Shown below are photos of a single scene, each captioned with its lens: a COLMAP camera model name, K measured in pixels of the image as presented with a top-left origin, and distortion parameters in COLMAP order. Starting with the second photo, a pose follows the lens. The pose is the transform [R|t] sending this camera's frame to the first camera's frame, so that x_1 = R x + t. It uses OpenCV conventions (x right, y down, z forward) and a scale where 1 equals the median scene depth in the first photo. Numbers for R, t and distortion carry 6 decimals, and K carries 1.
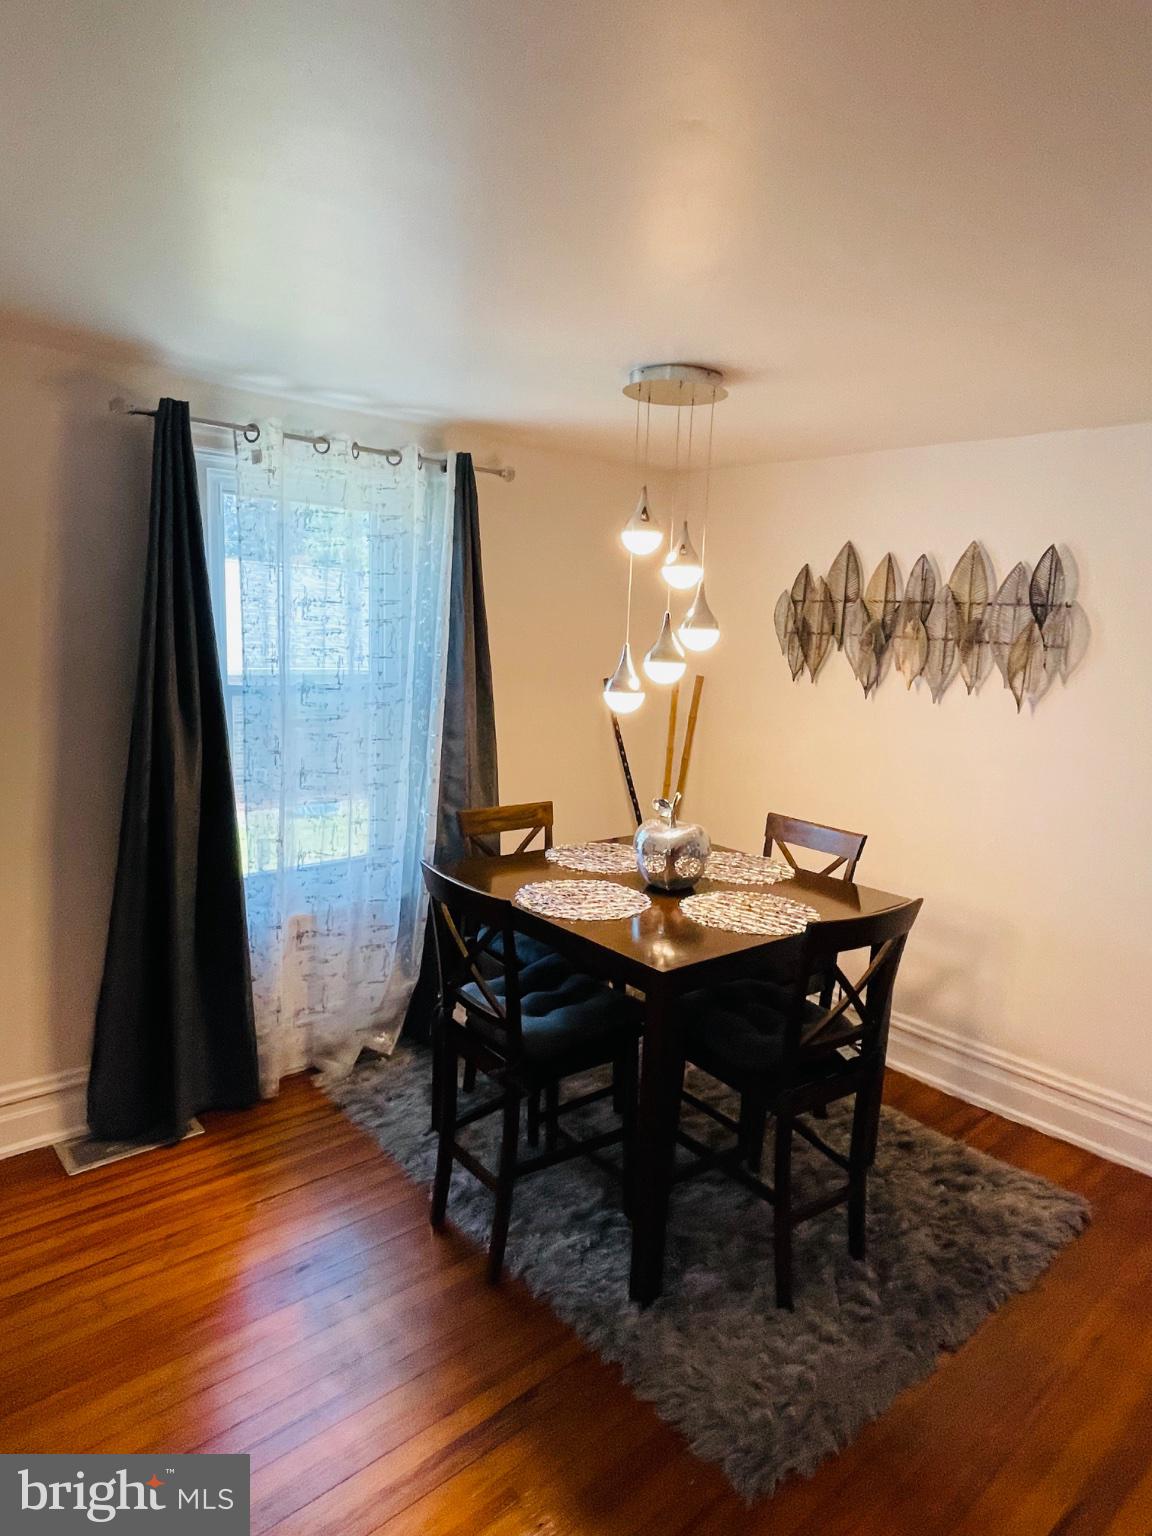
lens RADIAL K [[921.3, 0, 585.6], [0, 921.3, 761.4], [0, 0, 1]] dist [0.009371, -0.006230]
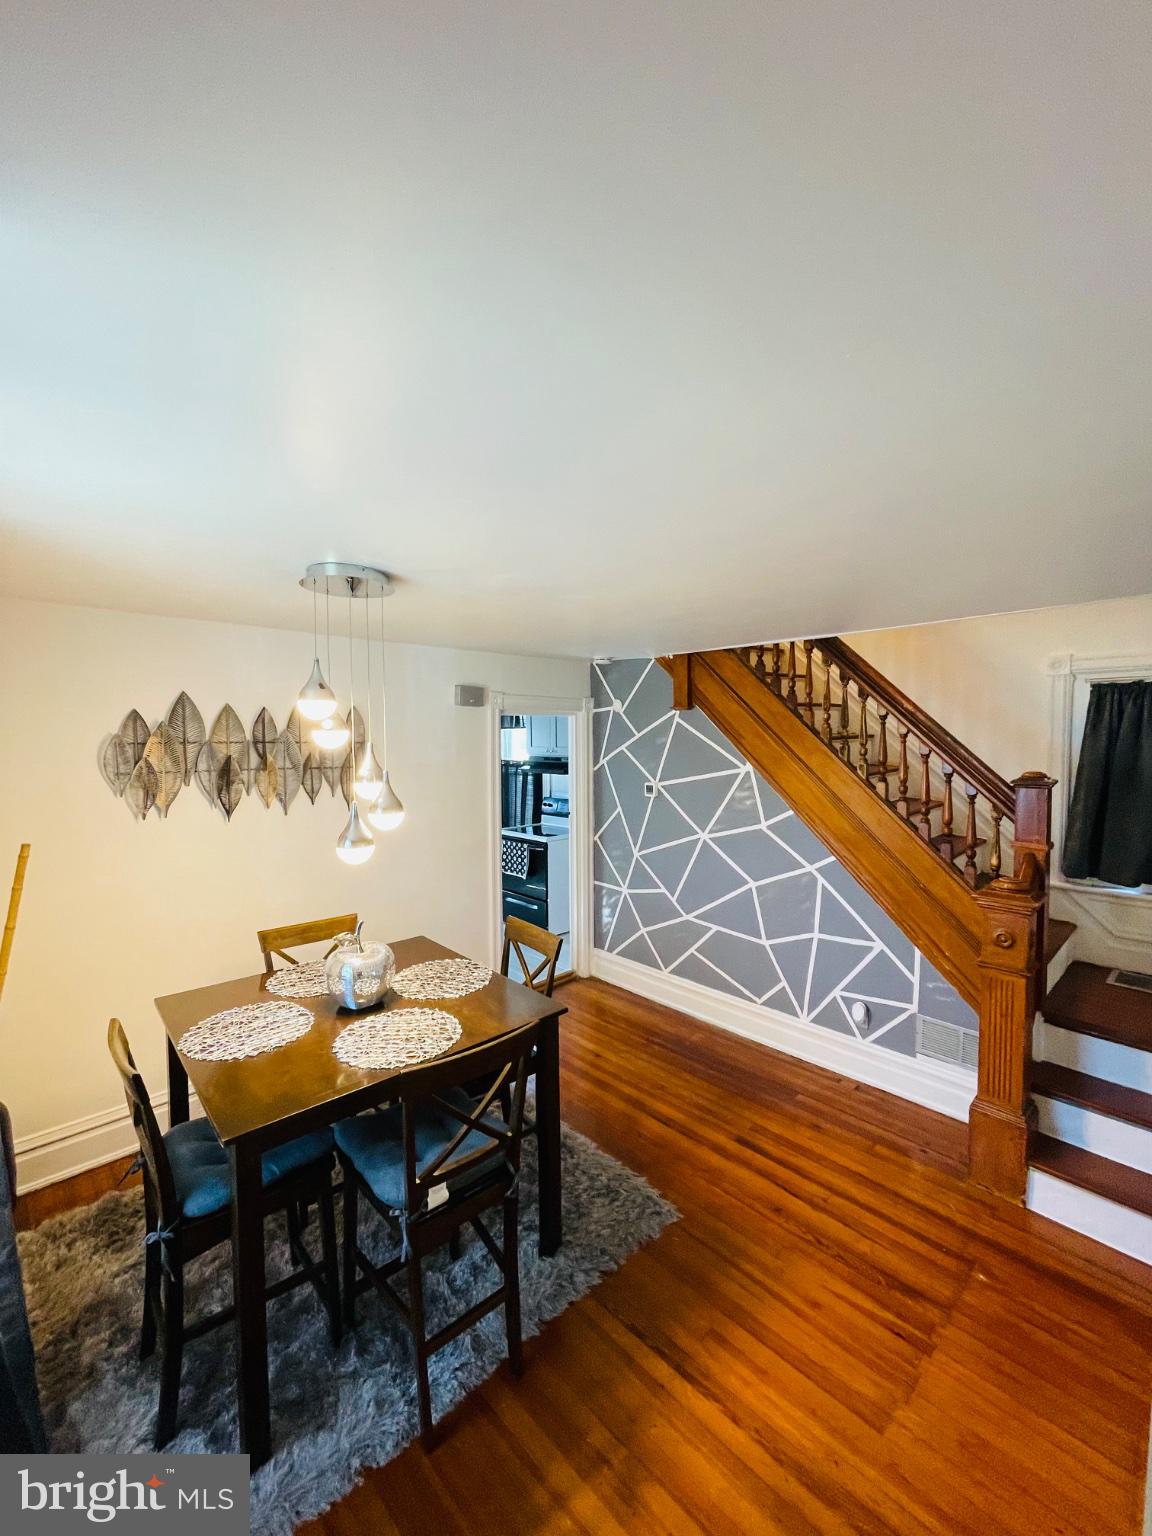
lens RADIAL K [[618.2, 0, 576.2], [0, 618.2, 765.2], [0, 0, 1]] dist [-0.005595, 0.001594]
pose [[-0.023094, -0.090610, 0.995619, -0.631154], [0.150016, 0.984294, 0.093059, -0.181790], [-0.988414, 0.151508, -0.009139, 0.663392]]
